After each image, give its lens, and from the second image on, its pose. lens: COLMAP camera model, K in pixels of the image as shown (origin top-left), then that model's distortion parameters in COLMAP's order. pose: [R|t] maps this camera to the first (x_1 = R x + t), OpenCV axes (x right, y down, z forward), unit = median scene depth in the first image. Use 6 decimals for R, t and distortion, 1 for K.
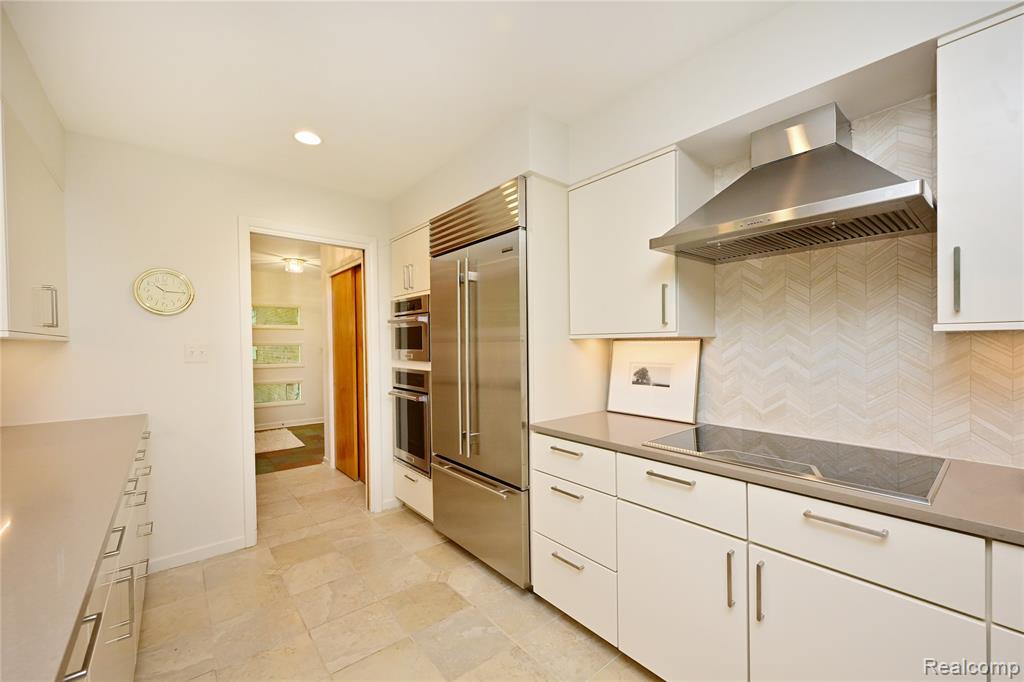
lens RADIAL K [[414.6, 0, 512.7], [0, 414.6, 351.4], [0, 0, 1]] dist [-0.008198, -0.000005]
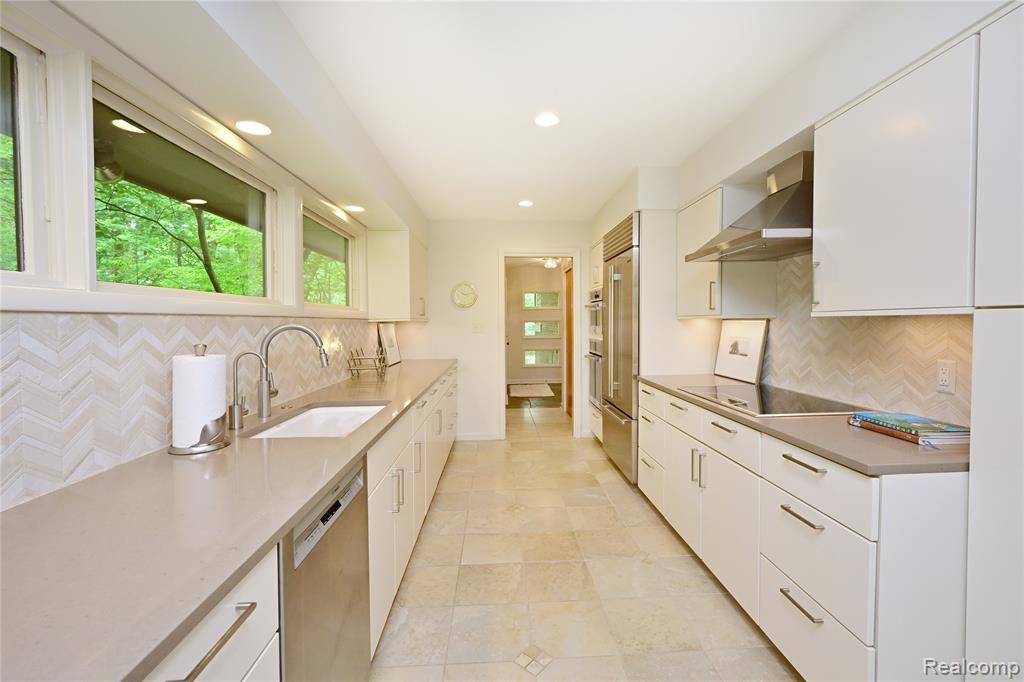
lens RADIAL K [[425.8, 0, 510.9], [0, 425.8, 318.4], [0, 0, 1]] dist [0.000188, 0.000126]
pose [[0.795463, -0.005036, -0.605981, 0.597754], [-0.007158, 0.999818, -0.017706, -0.003124], [0.605960, 0.018422, 0.795282, -0.505250]]
